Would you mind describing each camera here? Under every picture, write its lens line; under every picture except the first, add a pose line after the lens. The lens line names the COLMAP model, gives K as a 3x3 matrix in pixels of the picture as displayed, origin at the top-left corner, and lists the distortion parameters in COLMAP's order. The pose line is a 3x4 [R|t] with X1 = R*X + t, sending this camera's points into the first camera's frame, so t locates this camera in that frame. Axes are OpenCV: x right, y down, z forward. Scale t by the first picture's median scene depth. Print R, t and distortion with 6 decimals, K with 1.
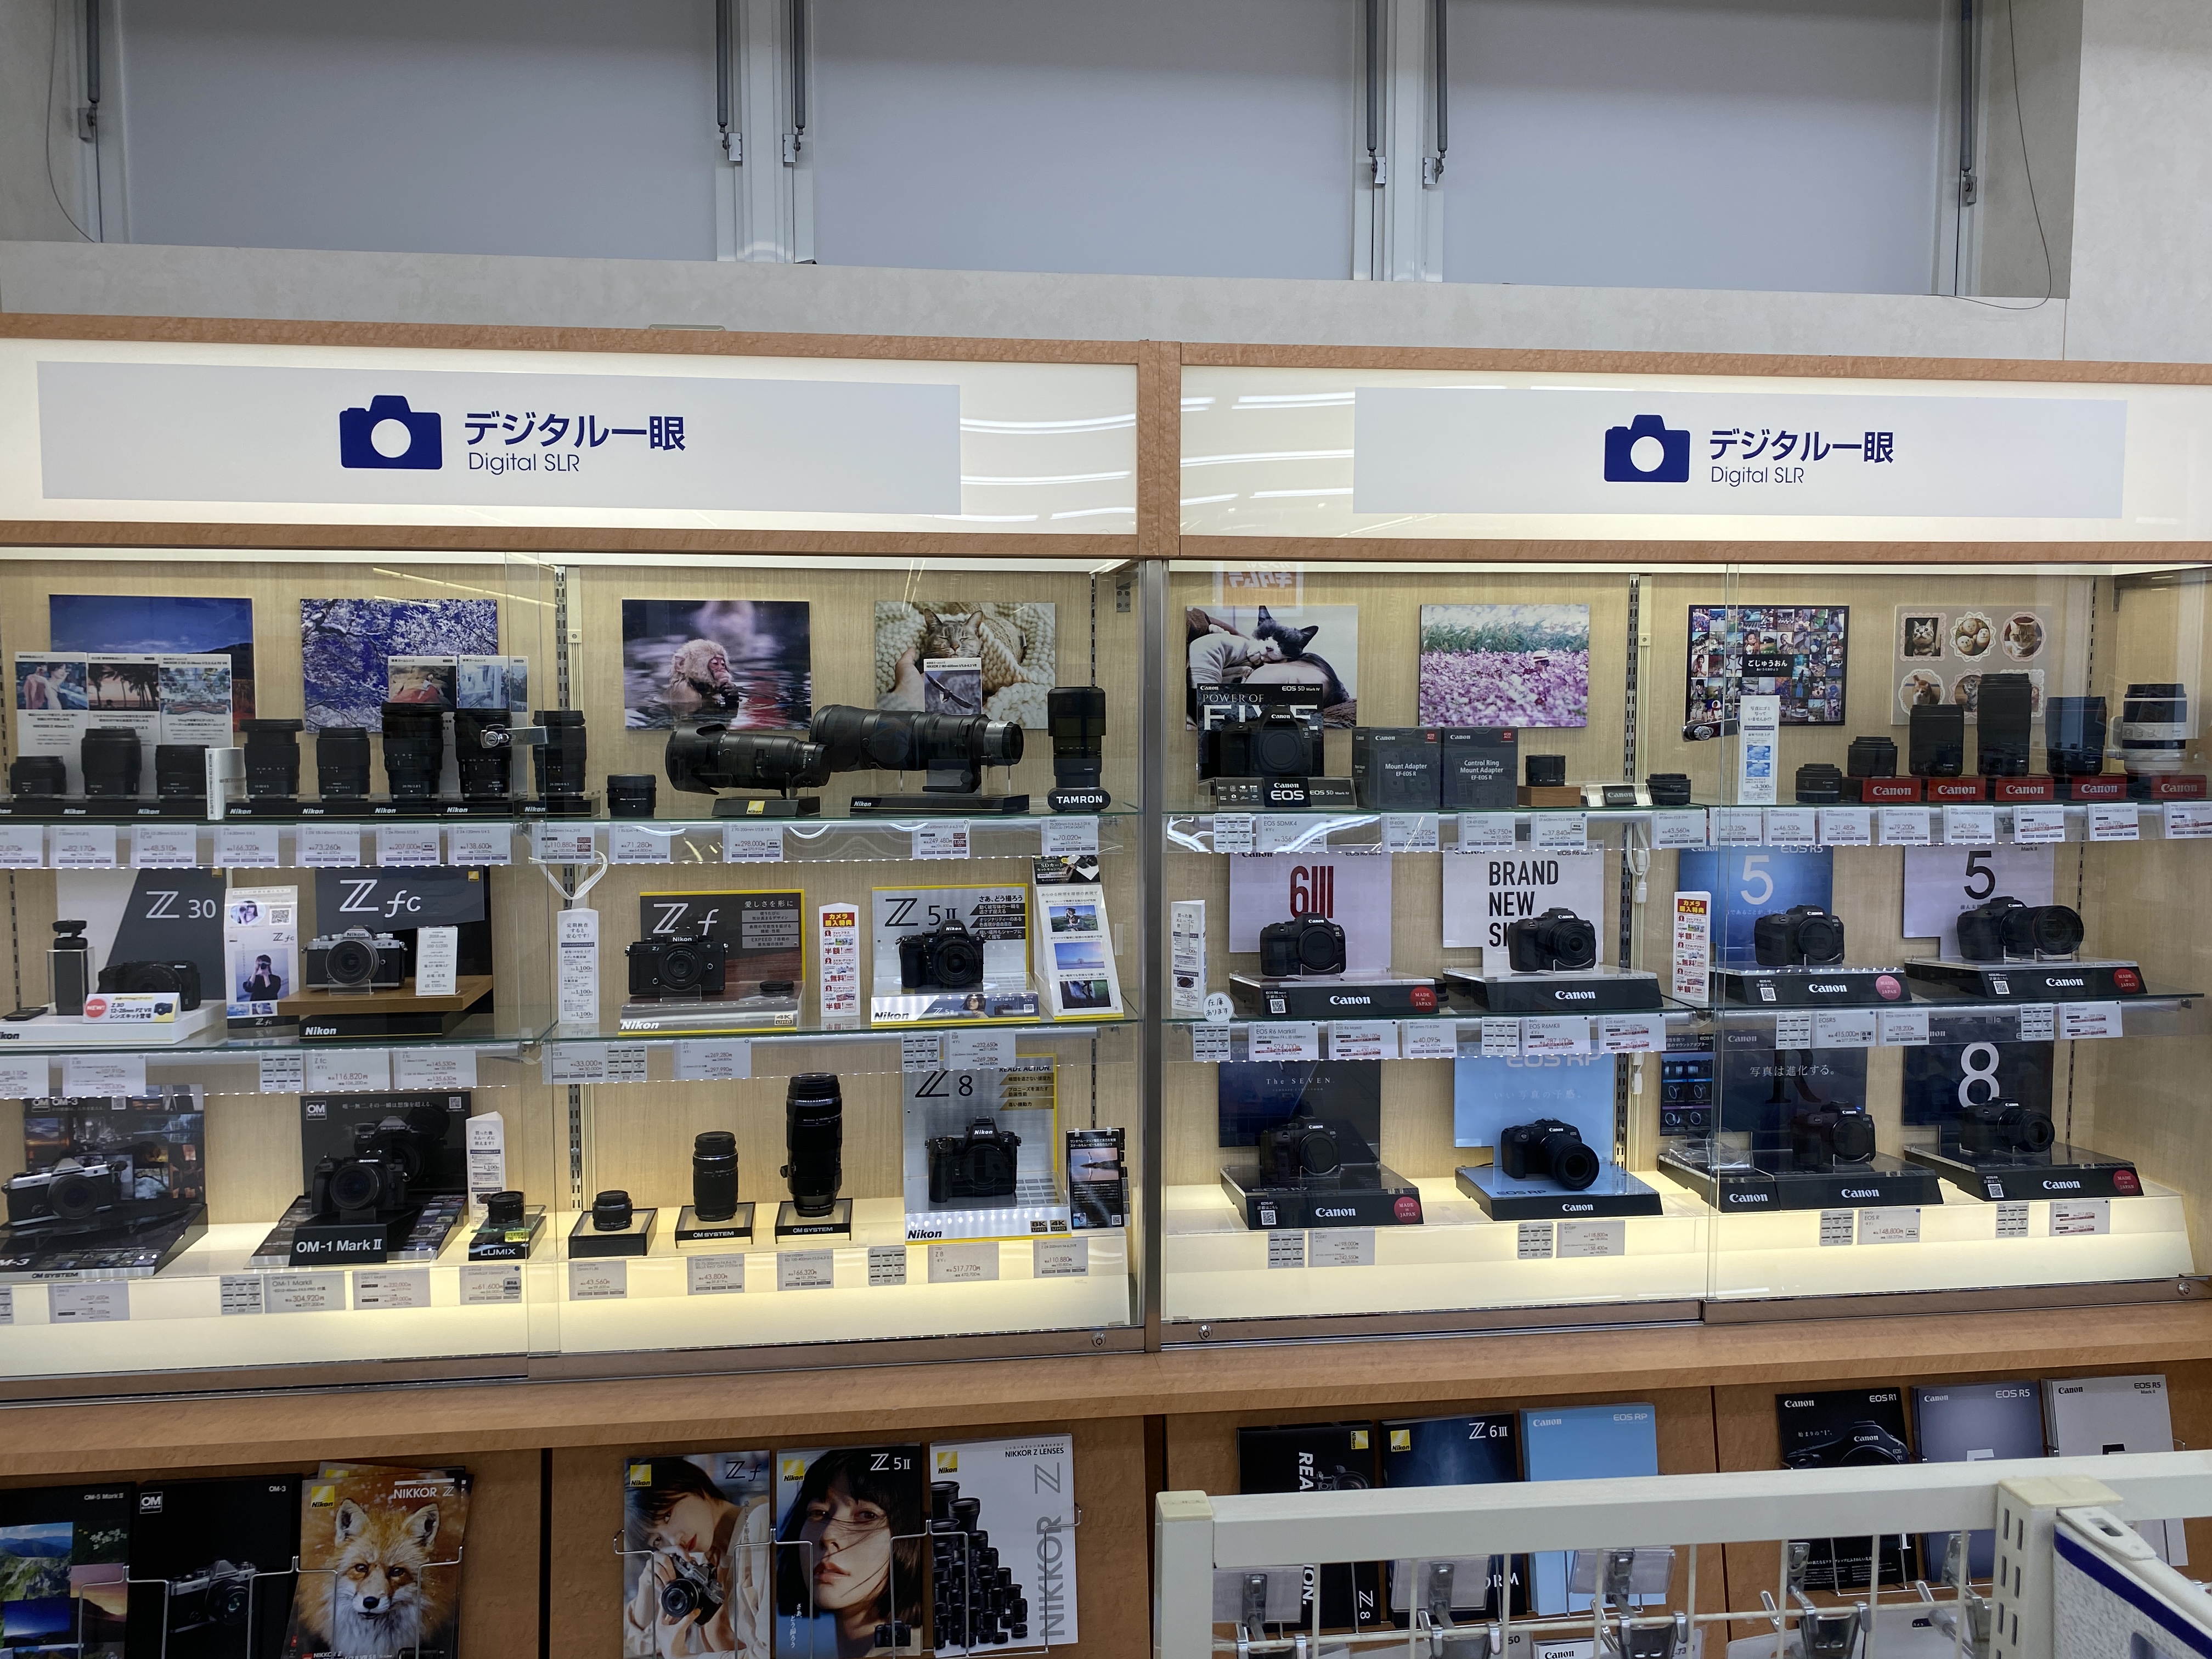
lens RADIAL K [[1676.5, 0, 1106.0], [0, 1676.5, 829.5], [0, 0, 1]] dist [0.001682, -0.010711]
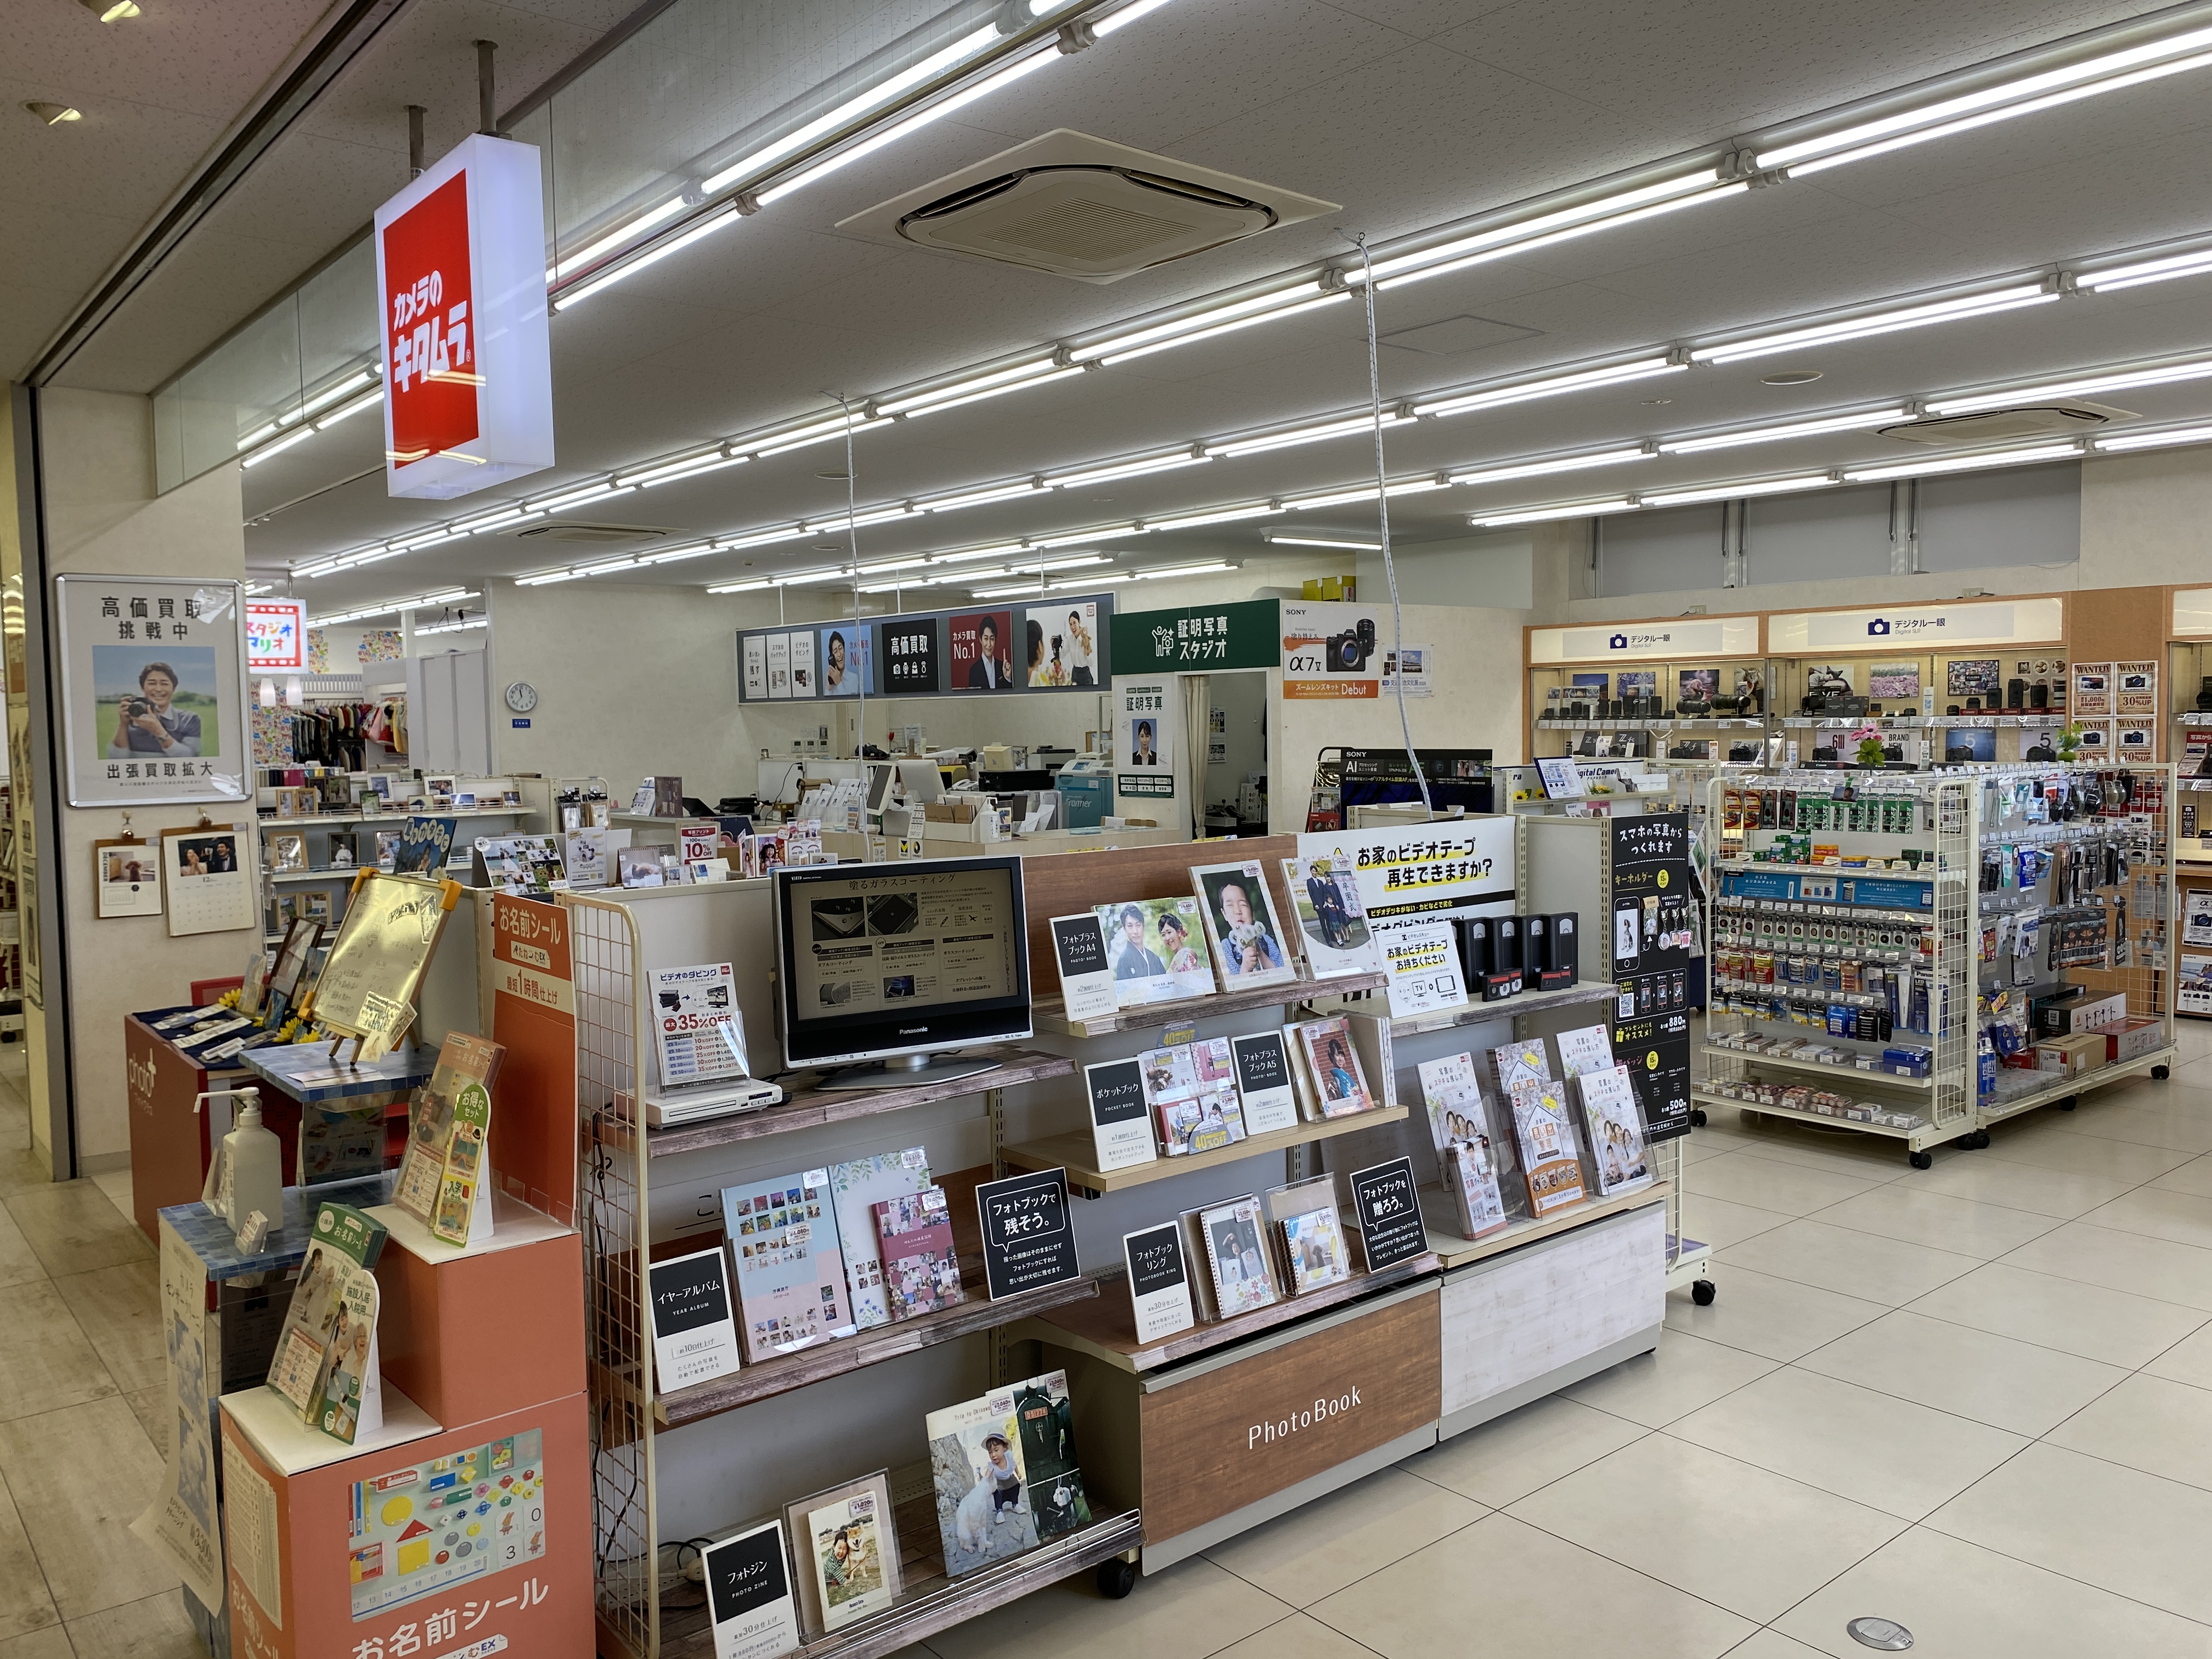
lens RADIAL K [[1676.5, 0, 1106.0], [0, 1676.5, 829.5], [0, 0, 1]] dist [0.001682, -0.010711]
pose [[0.546913, 0.048392, -0.835790, 2.387467], [-0.058024, 0.998118, 0.019822, 0.256475], [0.835176, 0.037655, 0.548692, -2.440360]]
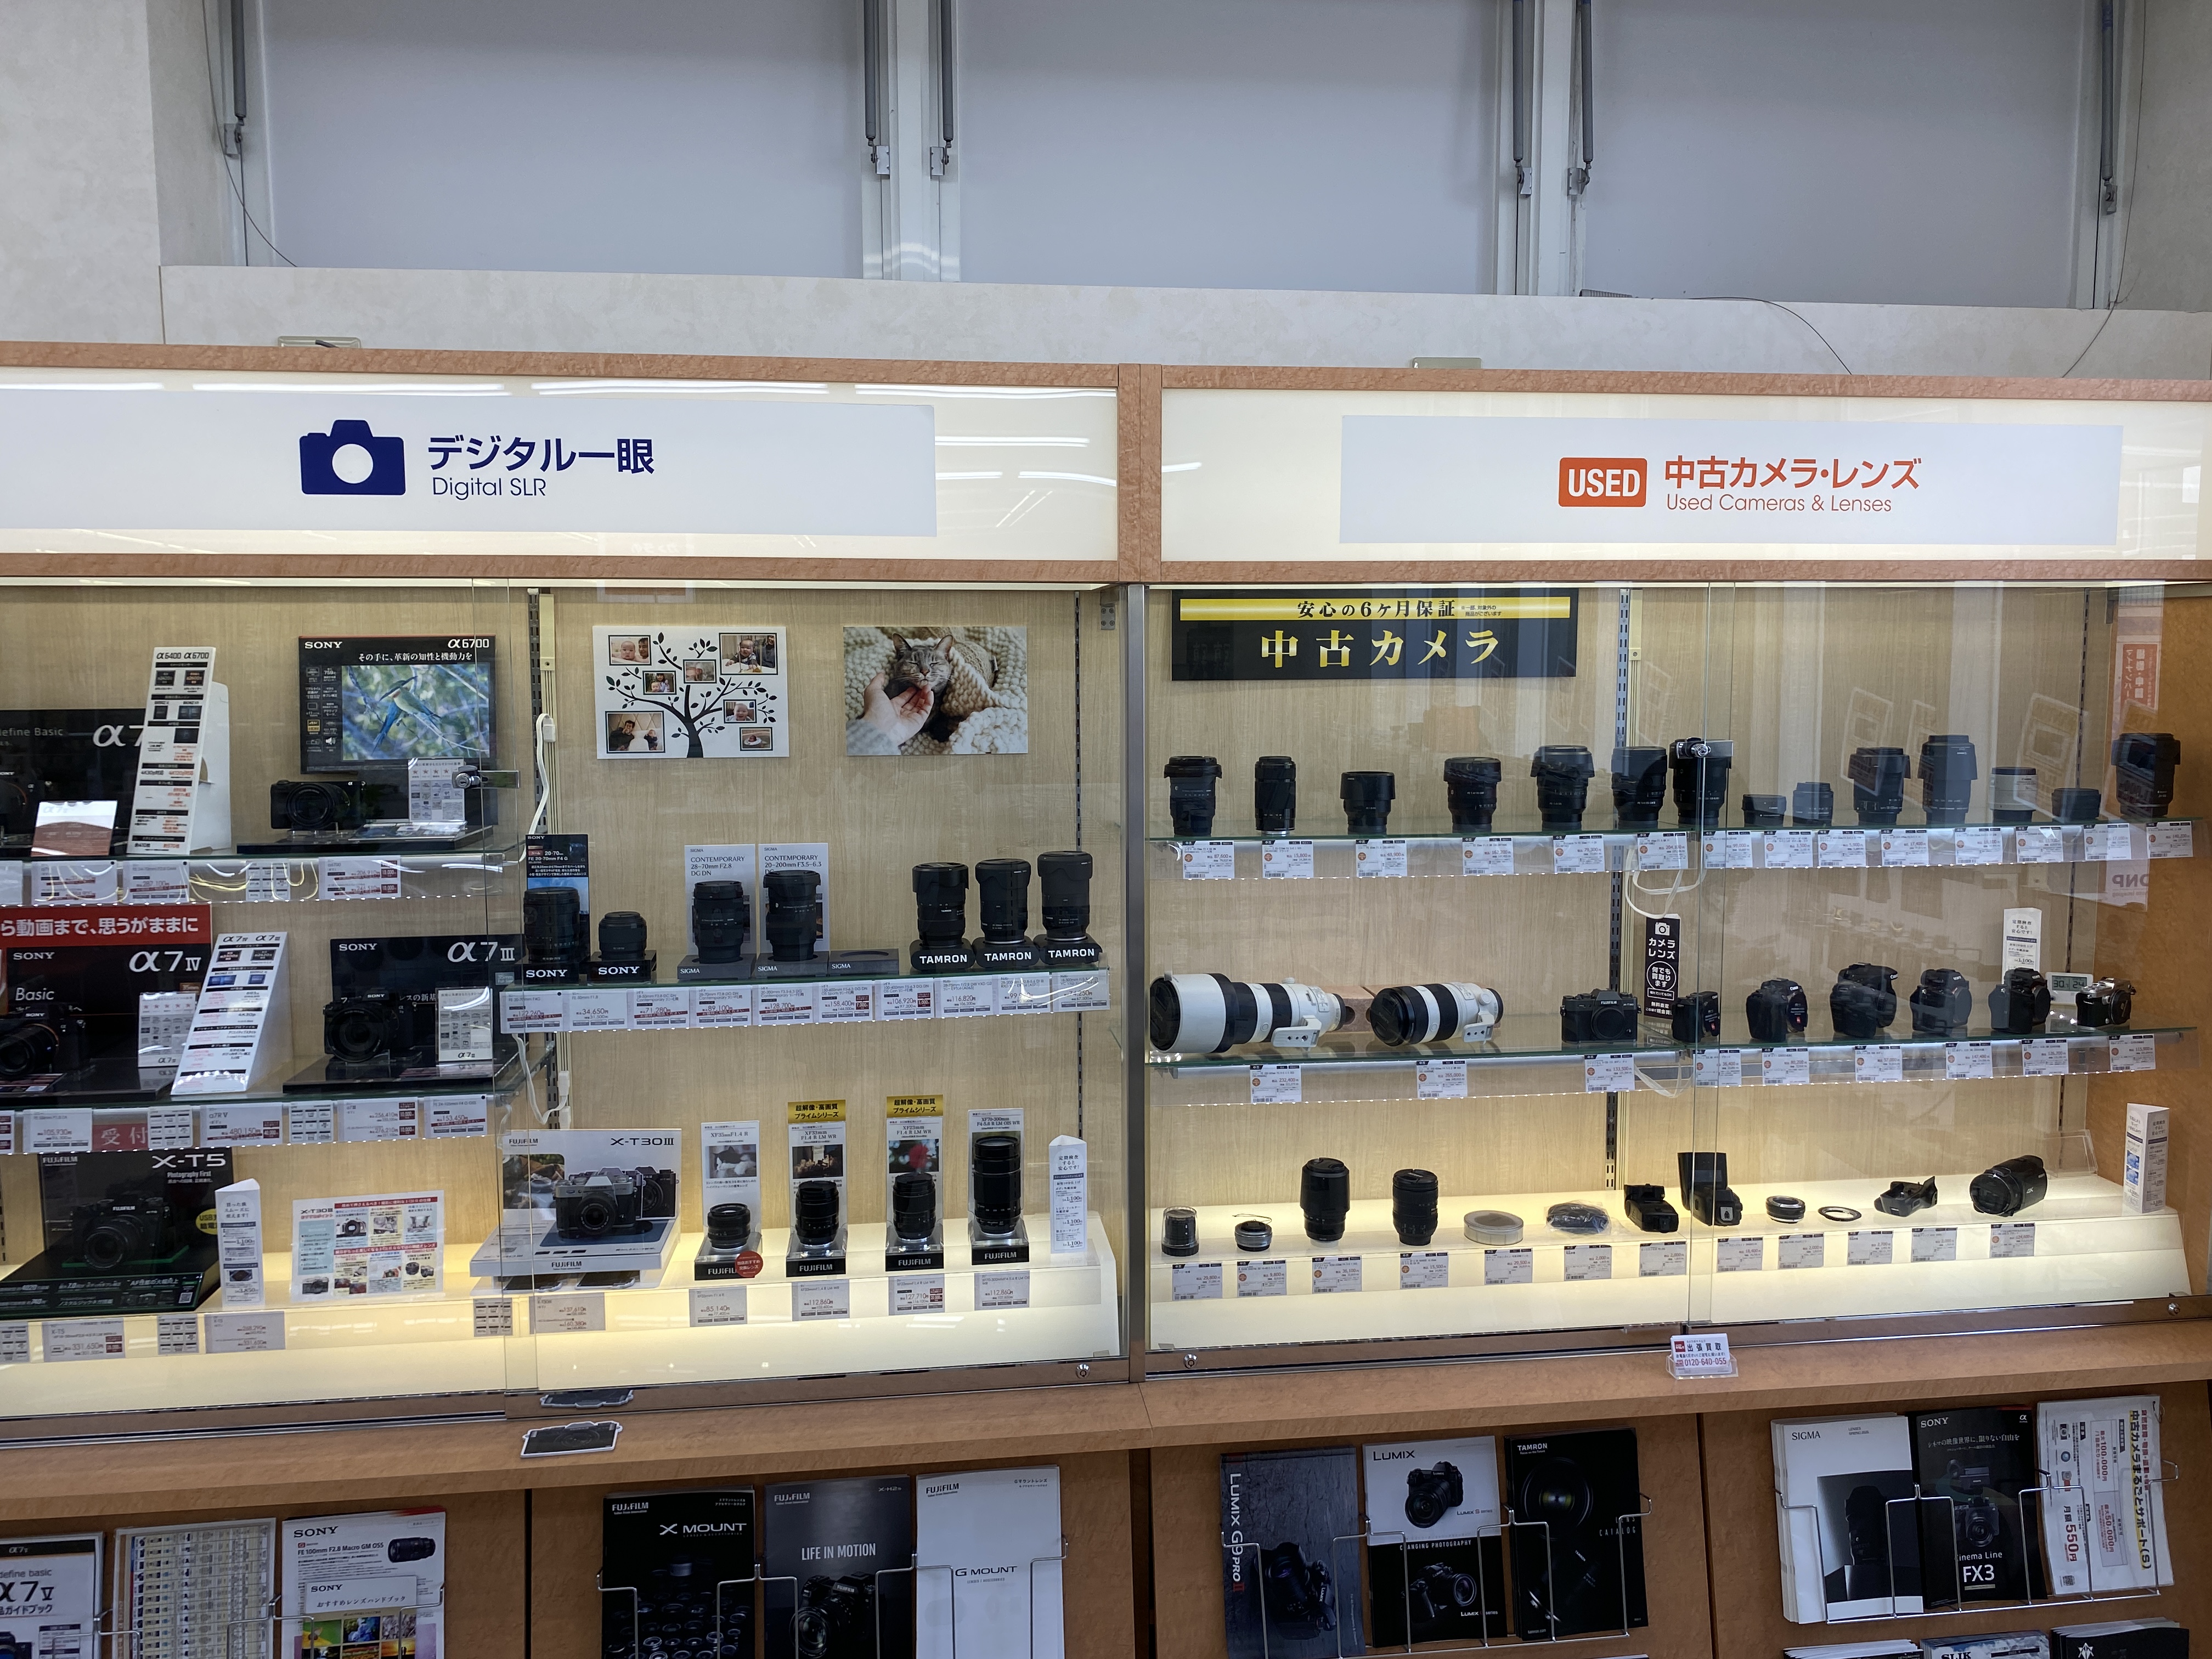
lens RADIAL K [[1688.4, 0, 1106.3], [0, 1688.4, 904.7], [0, 0, 1]] dist [0.007652, 0.001603]
pose [[0.999959, -0.005240, 0.007323, 0.631178], [0.005040, 0.999623, 0.027003, -0.008204], [-0.007462, -0.026965, 0.999609, 0.071143]]
